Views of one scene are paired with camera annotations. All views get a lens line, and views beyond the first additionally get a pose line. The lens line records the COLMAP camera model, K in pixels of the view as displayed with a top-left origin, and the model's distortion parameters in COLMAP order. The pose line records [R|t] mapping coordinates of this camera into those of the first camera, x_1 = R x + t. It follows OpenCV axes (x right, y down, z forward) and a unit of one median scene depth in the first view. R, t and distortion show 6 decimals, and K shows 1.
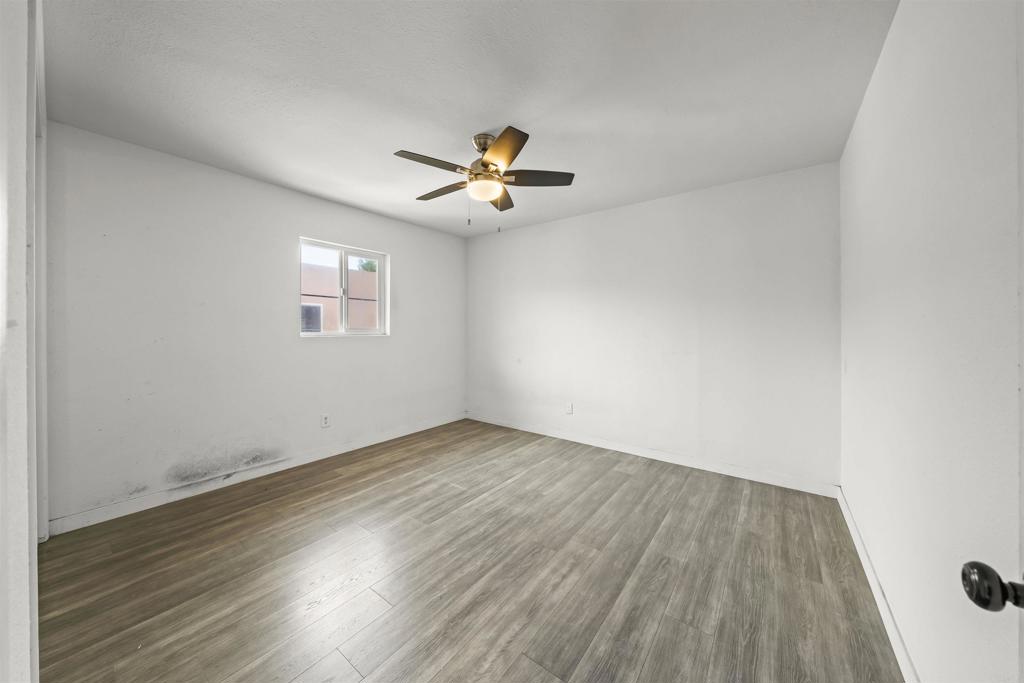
lens RADIAL K [[351.4, 0, 508.4], [0, 351.4, 335.3], [0, 0, 1]] dist [-0.002416, 0.000053]
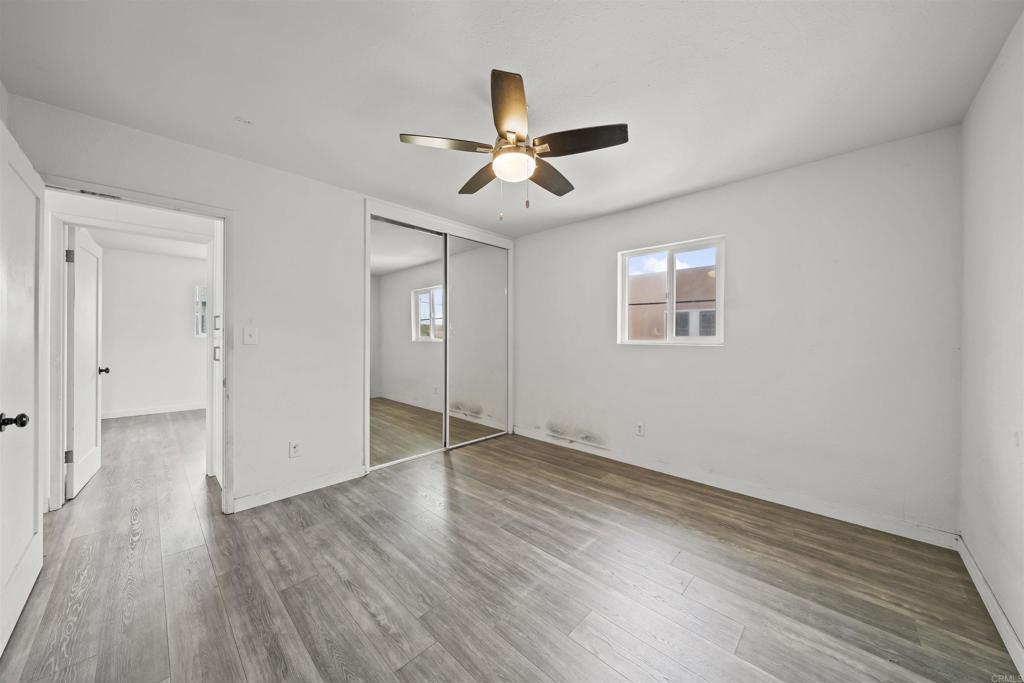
lens RADIAL K [[351.4, 0, 508.4], [0, 351.4, 335.3], [0, 0, 1]] dist [-0.002416, 0.000053]
pose [[-0.113983, -0.000700, -0.993483, 0.719729], [-0.021027, 0.999777, 0.001708, -0.026396], [0.993260, 0.021084, -0.113972, 1.018708]]
